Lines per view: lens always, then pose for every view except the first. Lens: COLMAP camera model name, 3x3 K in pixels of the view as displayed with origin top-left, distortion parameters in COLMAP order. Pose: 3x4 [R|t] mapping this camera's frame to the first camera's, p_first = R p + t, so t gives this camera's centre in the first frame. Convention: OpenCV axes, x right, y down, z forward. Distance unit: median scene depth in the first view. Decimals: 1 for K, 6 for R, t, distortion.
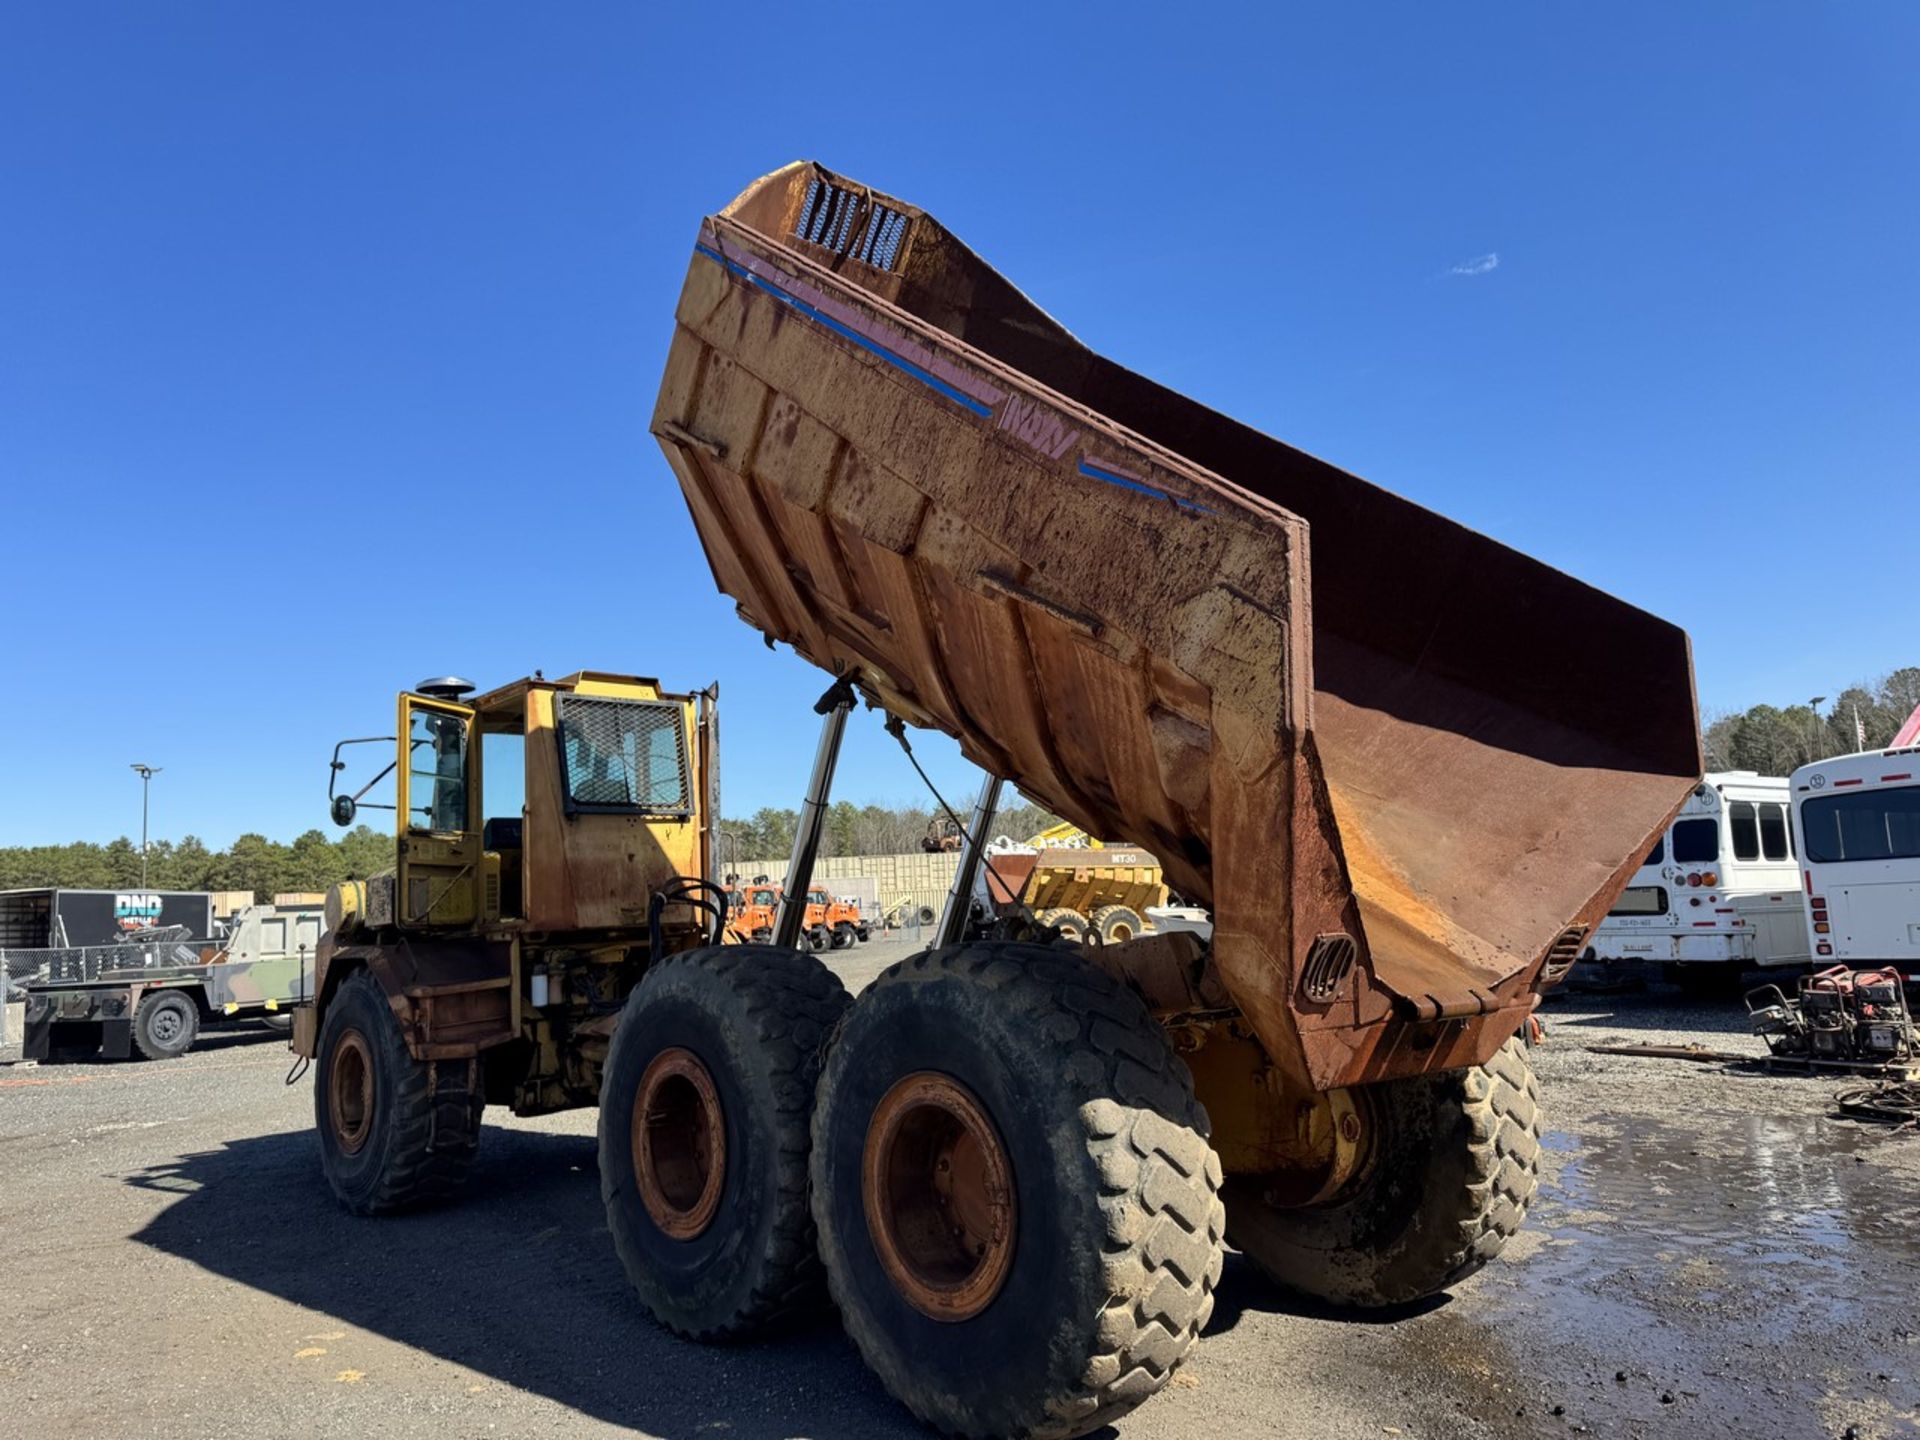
lens RADIAL K [[1339.9, 0, 938.5], [0, 1339.9, 719.0], [0, 0, 1]] dist [0.093447, -0.126414]
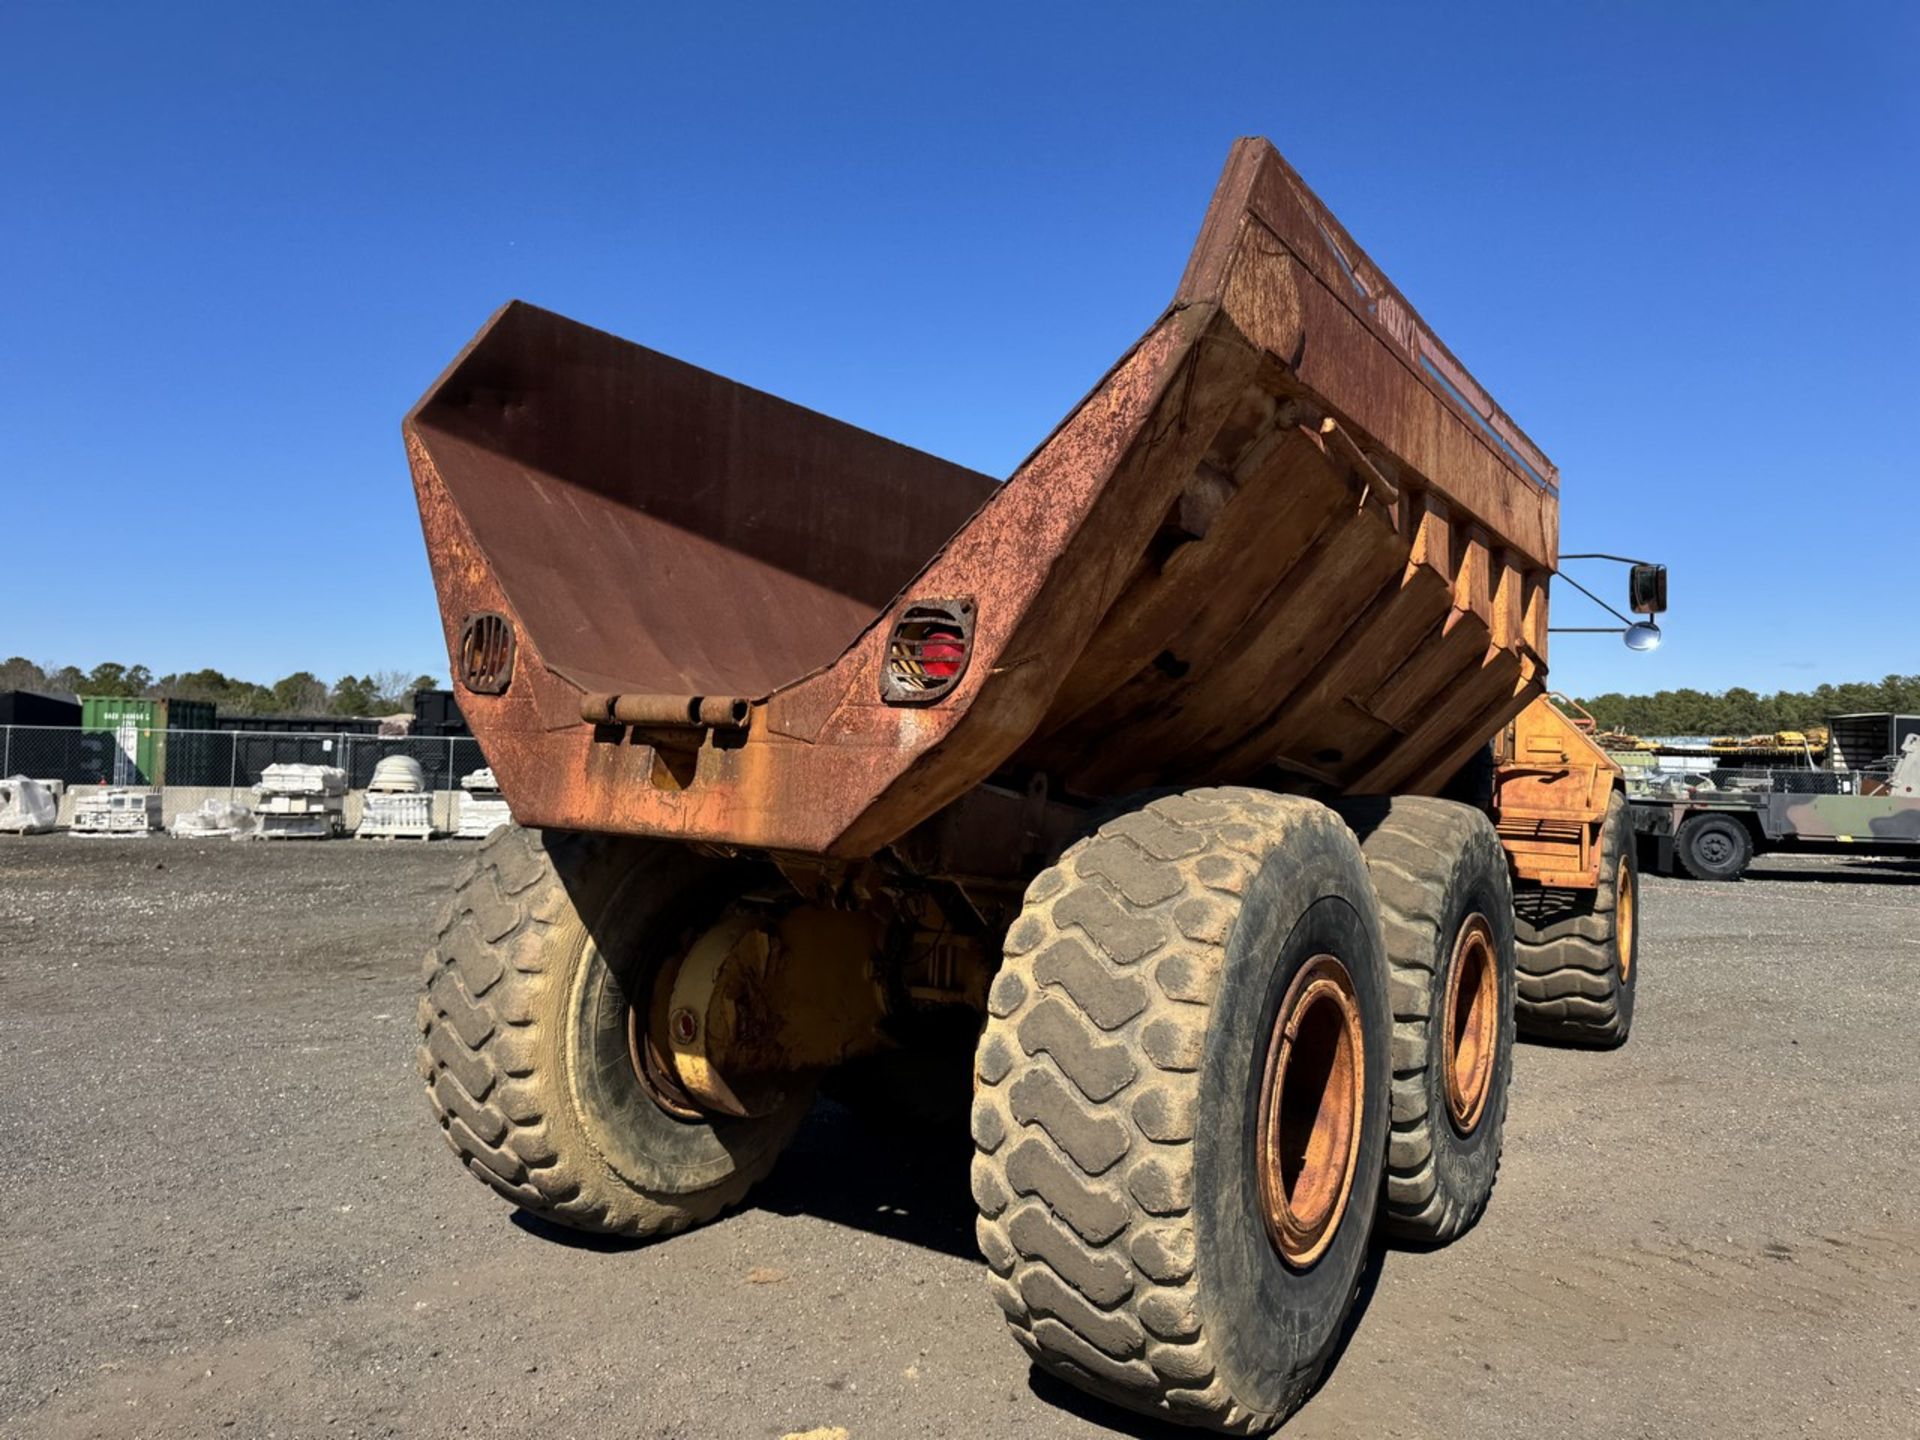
lens RADIAL K [[1332.5, 0, 968.4], [0, 1332.5, 724.2], [0, 0, 1]] dist [0.122499, -0.166479]
pose [[0.276215, 0.032176, -0.960557, 0.533679], [0.094200, 0.993721, 0.060375, 0.049844], [0.956468, -0.107161, 0.271450, 0.476782]]
